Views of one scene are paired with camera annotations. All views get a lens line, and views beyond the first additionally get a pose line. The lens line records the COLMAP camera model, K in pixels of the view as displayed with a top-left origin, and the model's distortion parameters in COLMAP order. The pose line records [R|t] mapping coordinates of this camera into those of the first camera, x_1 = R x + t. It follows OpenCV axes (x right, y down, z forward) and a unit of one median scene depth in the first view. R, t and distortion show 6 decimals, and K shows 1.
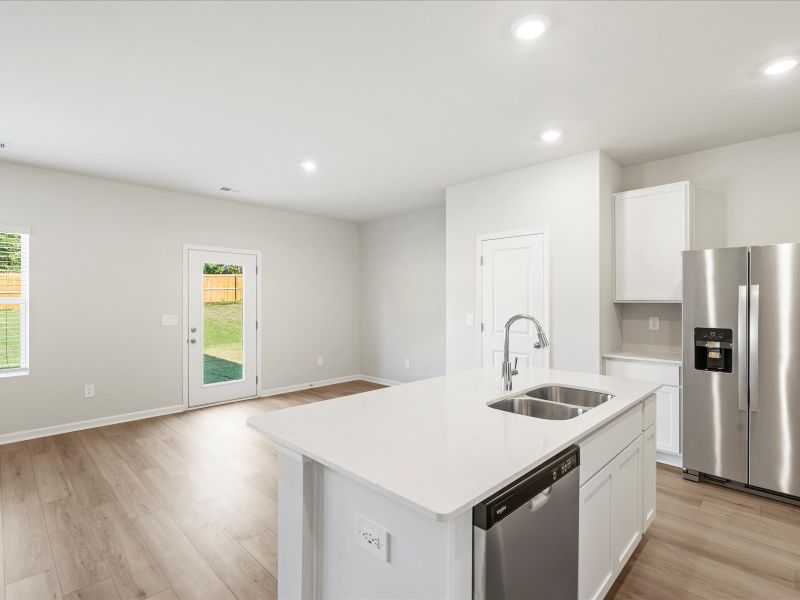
lens RADIAL K [[395.0, 0, 400.0], [0, 395.0, 300.0], [0, 0, 1]] dist [0.000221, -0.000005]
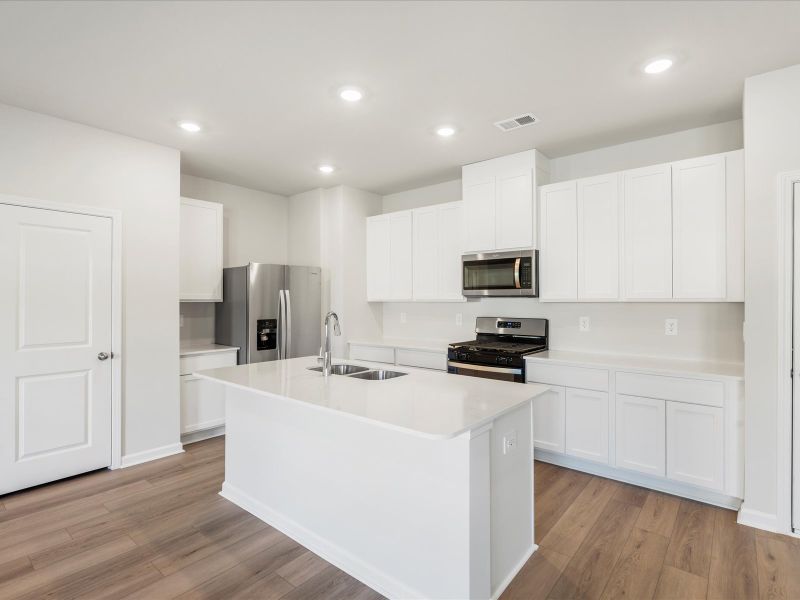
lens RADIAL K [[410.5, 0, 400.0], [0, 410.5, 300.0], [0, 0, 1]] dist [0.000581, -0.000347]
pose [[-0.080194, 0.000635, 0.996779, -0.523455], [-0.001889, 0.999998, -0.000789, 0.001297], [-0.996777, -0.001946, -0.080193, 0.472260]]
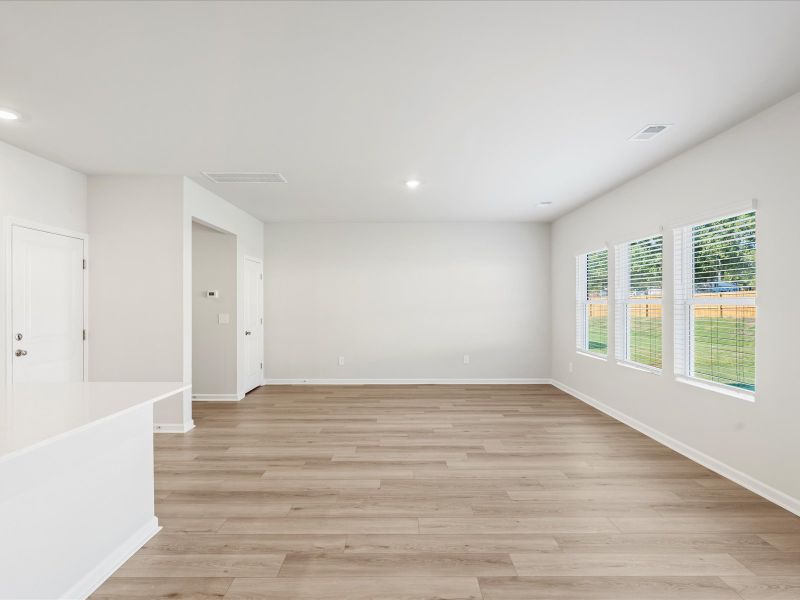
lens RADIAL K [[410.5, 0, 400.0], [0, 410.5, 300.0], [0, 0, 1]] dist [0.000581, -0.000347]
pose [[-0.715987, -0.003545, -0.698105, 0.057423], [0.003647, 0.999954, -0.008818, 0.002307], [0.698104, -0.008860, -0.715941, 1.078227]]
